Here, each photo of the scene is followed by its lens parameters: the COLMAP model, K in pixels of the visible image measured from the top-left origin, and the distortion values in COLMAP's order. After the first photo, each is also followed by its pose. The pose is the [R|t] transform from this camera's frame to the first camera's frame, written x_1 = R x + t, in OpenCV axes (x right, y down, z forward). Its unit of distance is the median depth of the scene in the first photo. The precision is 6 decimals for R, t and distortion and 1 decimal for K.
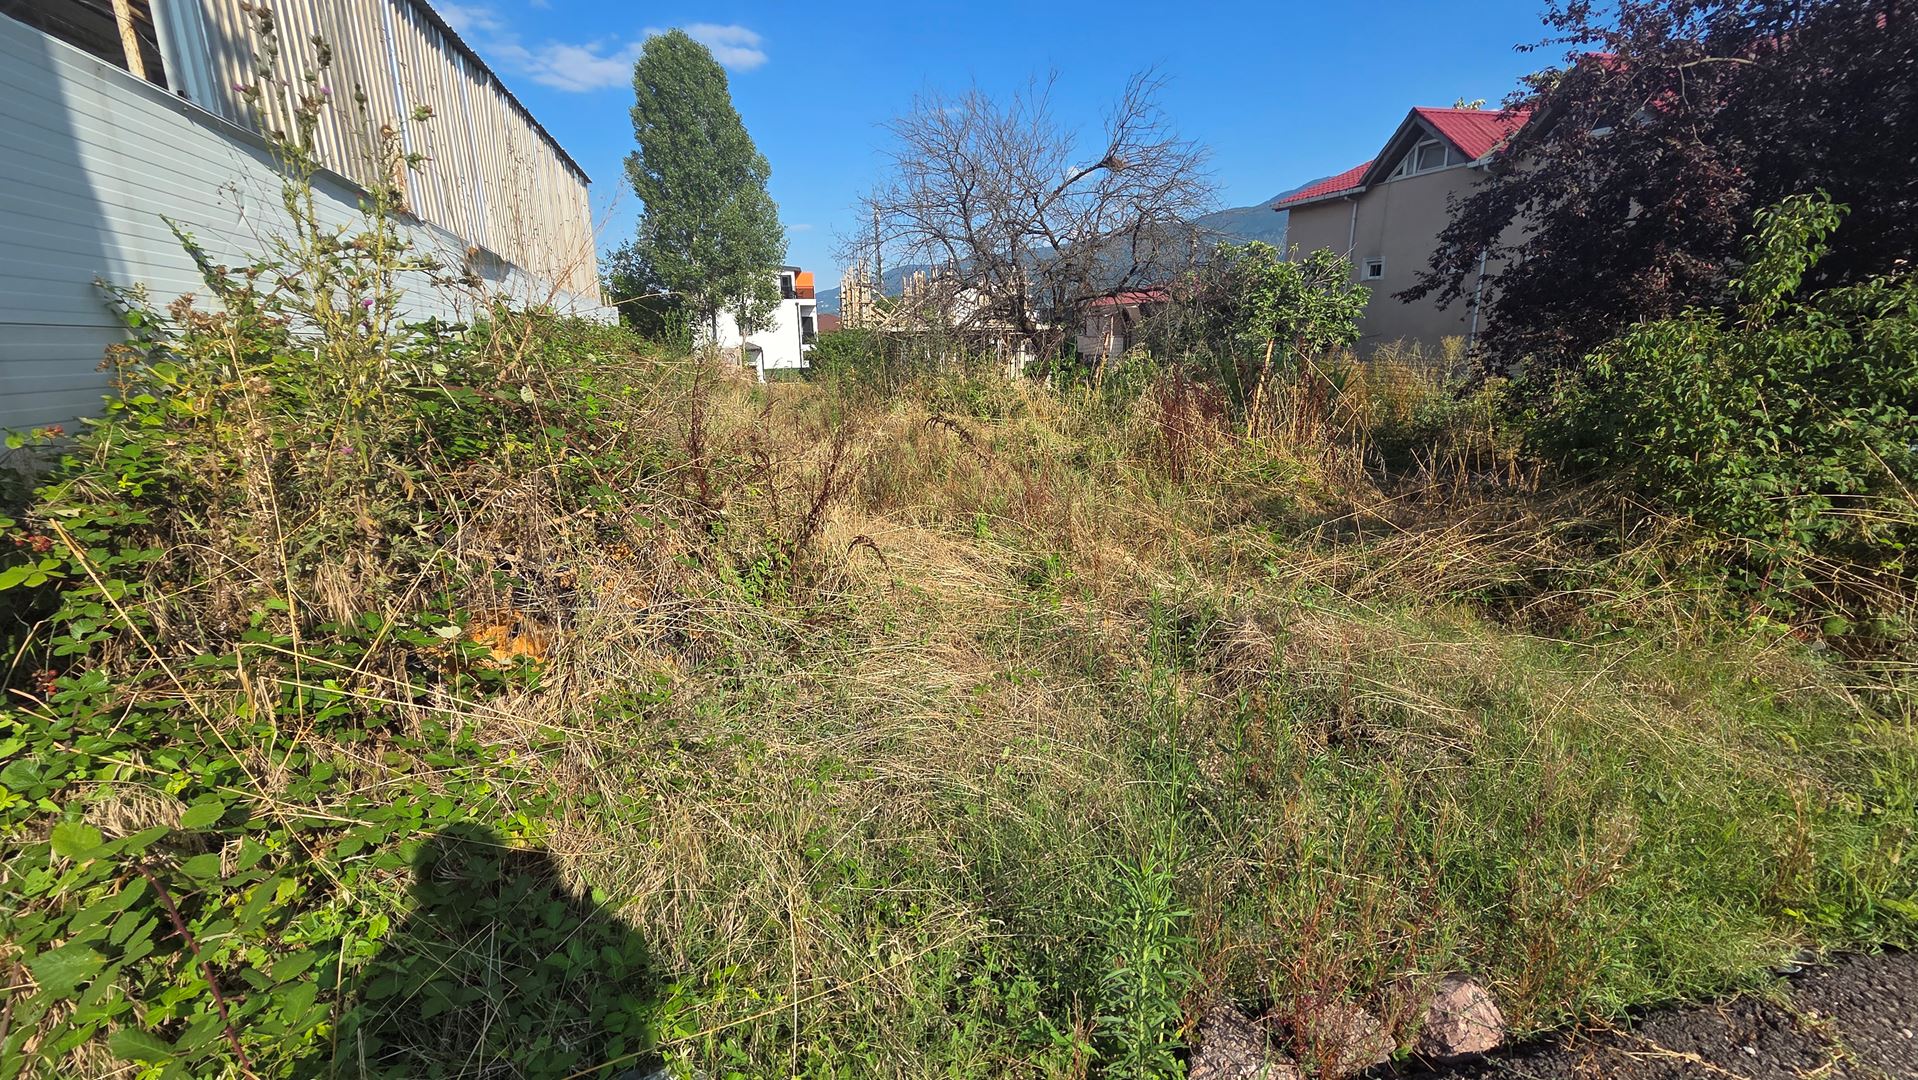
lens RADIAL K [[782.7, 0, 955.5], [0, 782.7, 537.2], [0, 0, 1]] dist [0.003086, -0.000610]
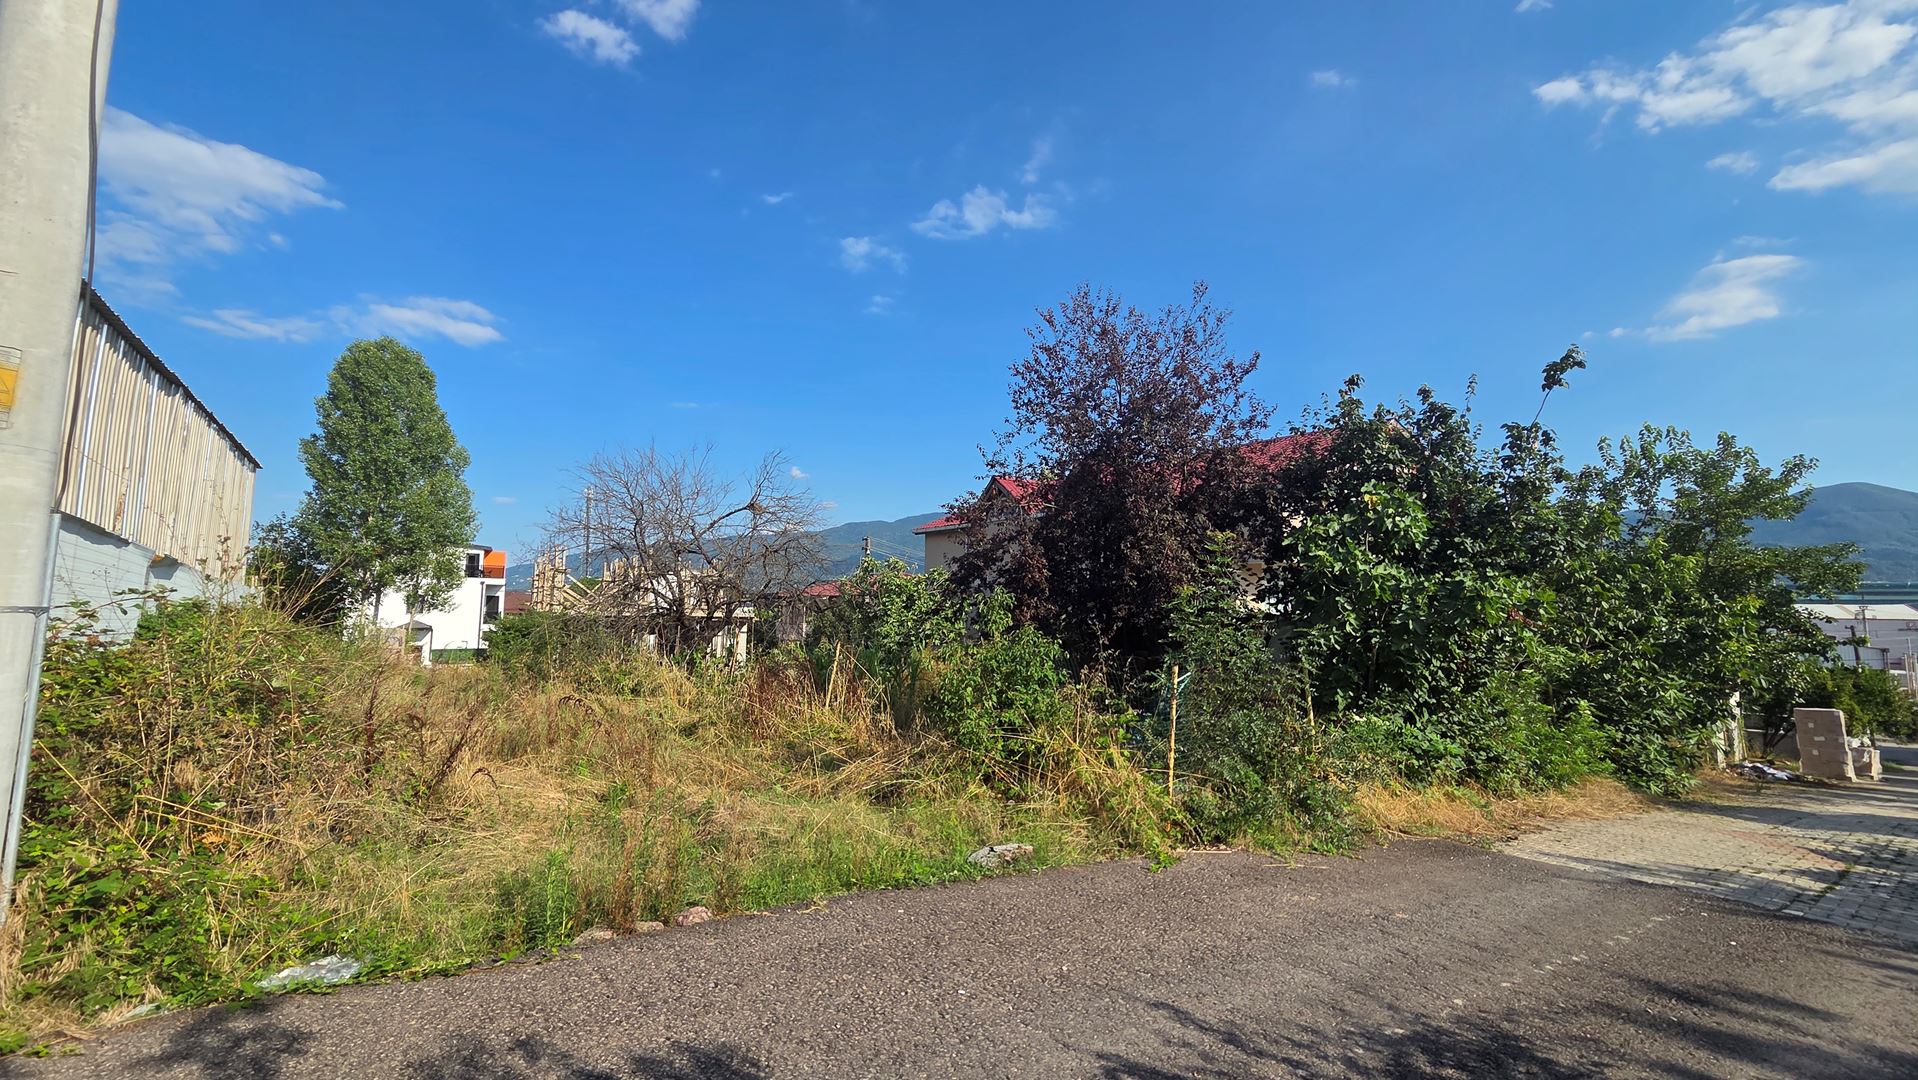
lens RADIAL K [[782.7, 0, 954.7], [0, 782.7, 538.1], [0, 0, 1]] dist [0.003086, -0.000610]
pose [[0.939591, 0.058422, 0.337276, 0.112069], [0.062232, 0.939751, -0.336148, 0.078303], [-0.336594, 0.336832, 0.879346, -0.459955]]
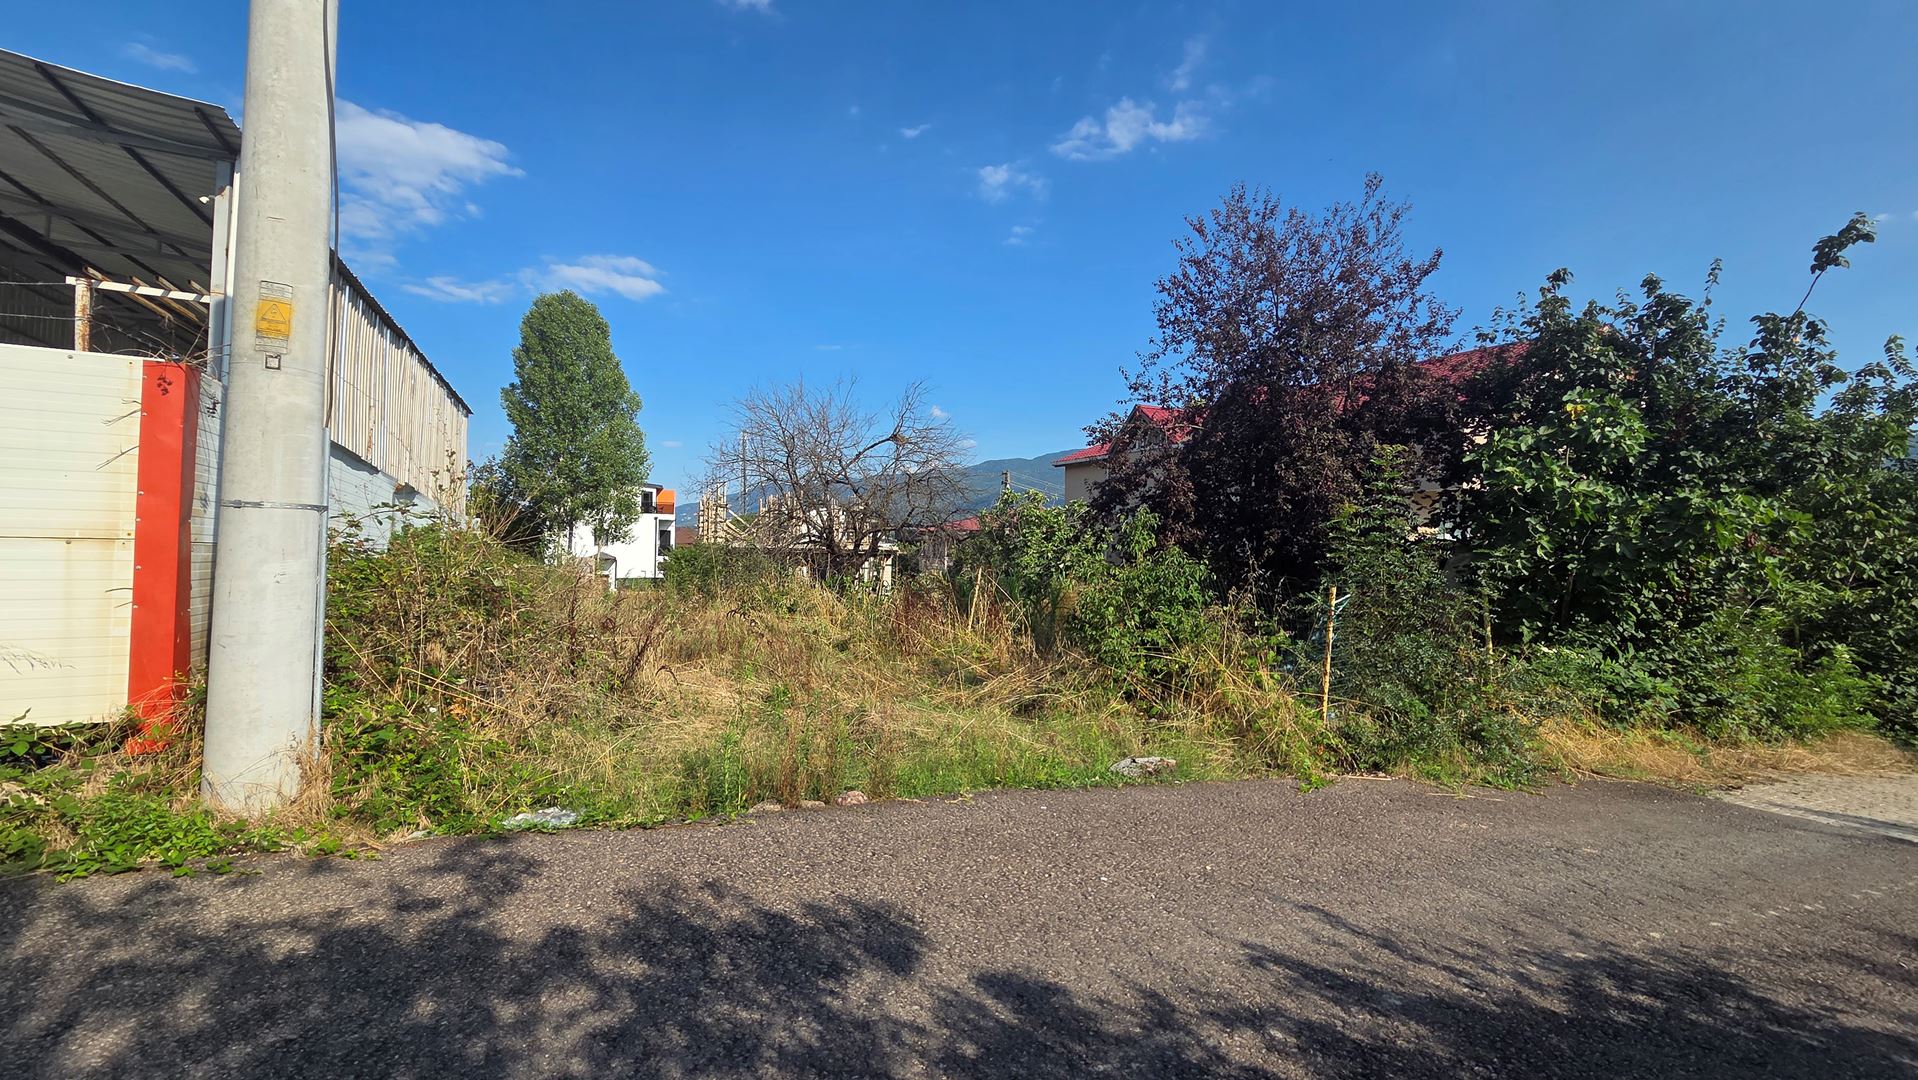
lens RADIAL K [[782.7, 0, 956.1], [0, 782.7, 538.0], [0, 0, 1]] dist [0.003086, -0.000610]
pose [[0.984534, 0.034877, 0.171687, 0.110147], [0.012475, 0.963540, -0.267273, 0.102037], [-0.174749, 0.265281, 0.948203, -0.454268]]
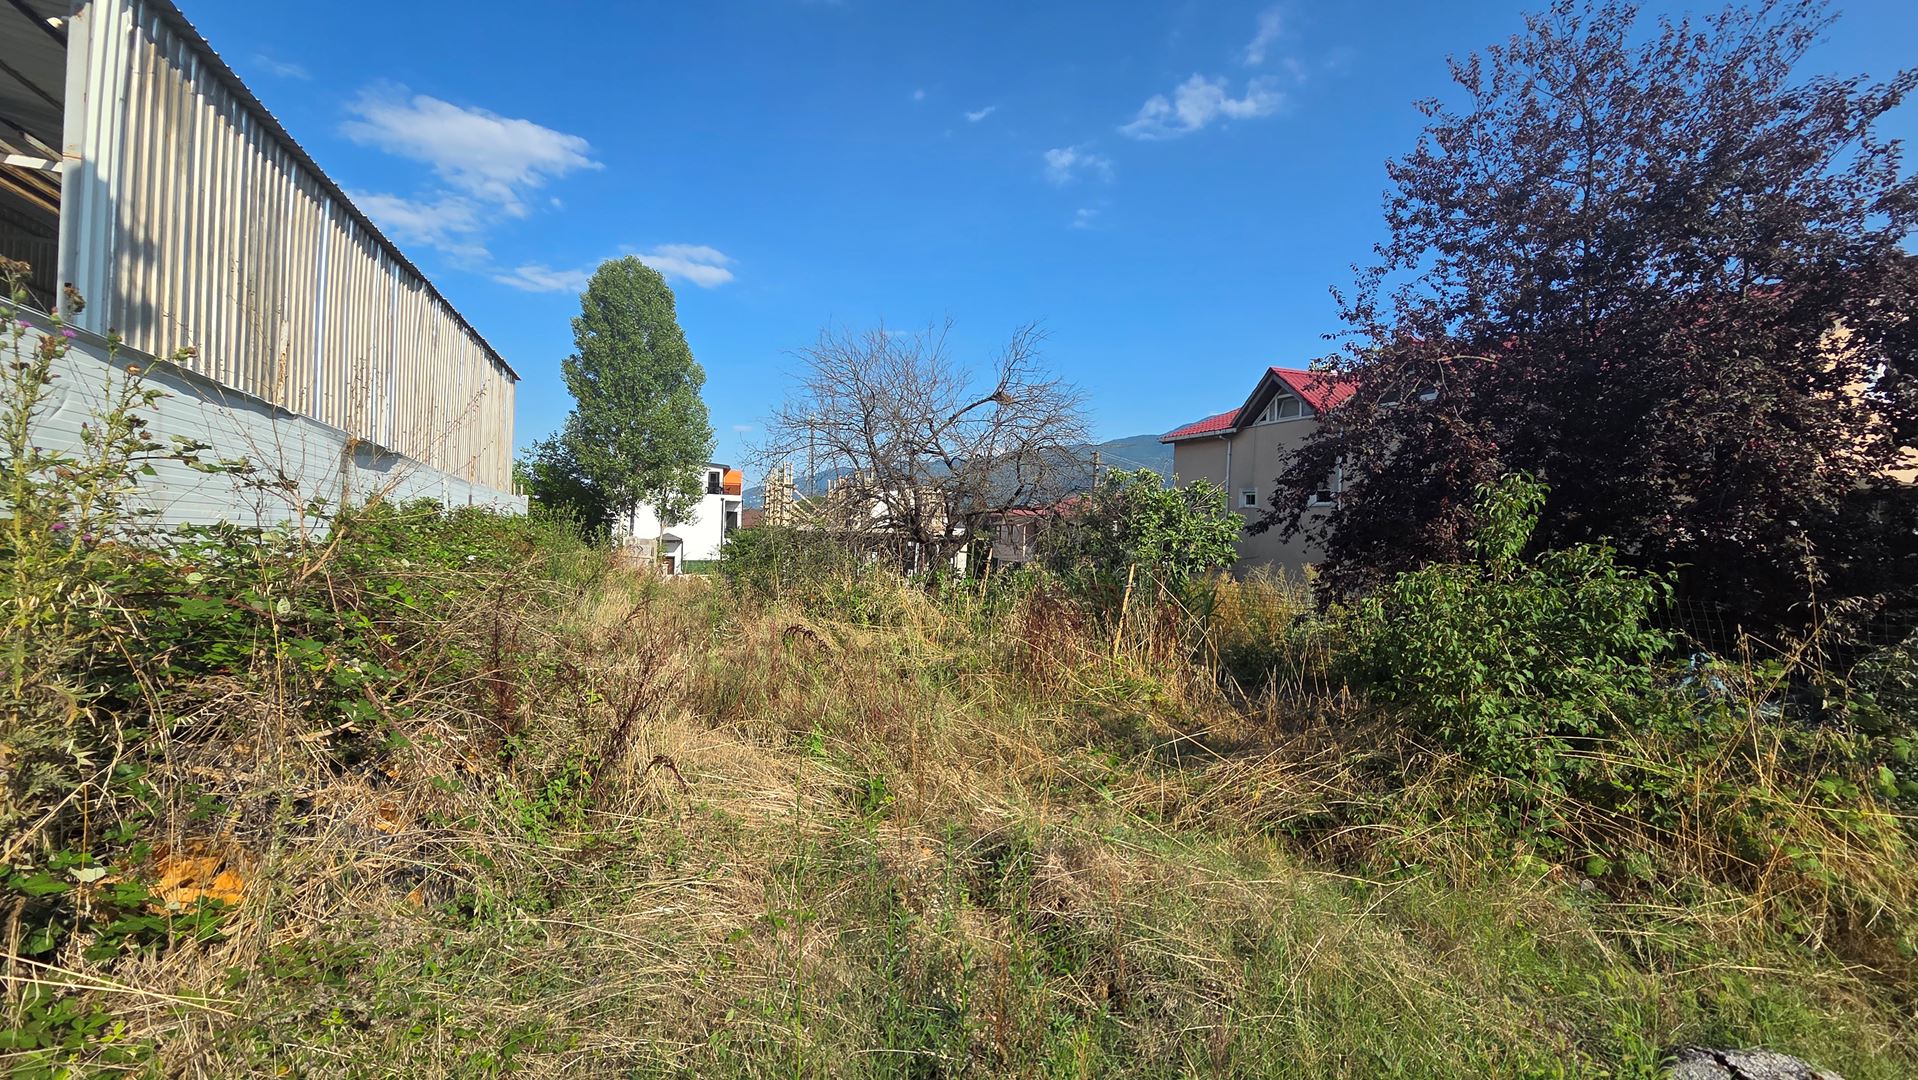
lens RADIAL K [[782.7, 0, 955.1], [0, 782.7, 538.9], [0, 0, 1]] dist [0.003086, -0.000610]
pose [[0.994795, 0.046252, 0.090798, 0.069102], [-0.022442, 0.968620, -0.247530, -0.014599], [-0.099398, 0.244203, 0.964616, -0.017471]]
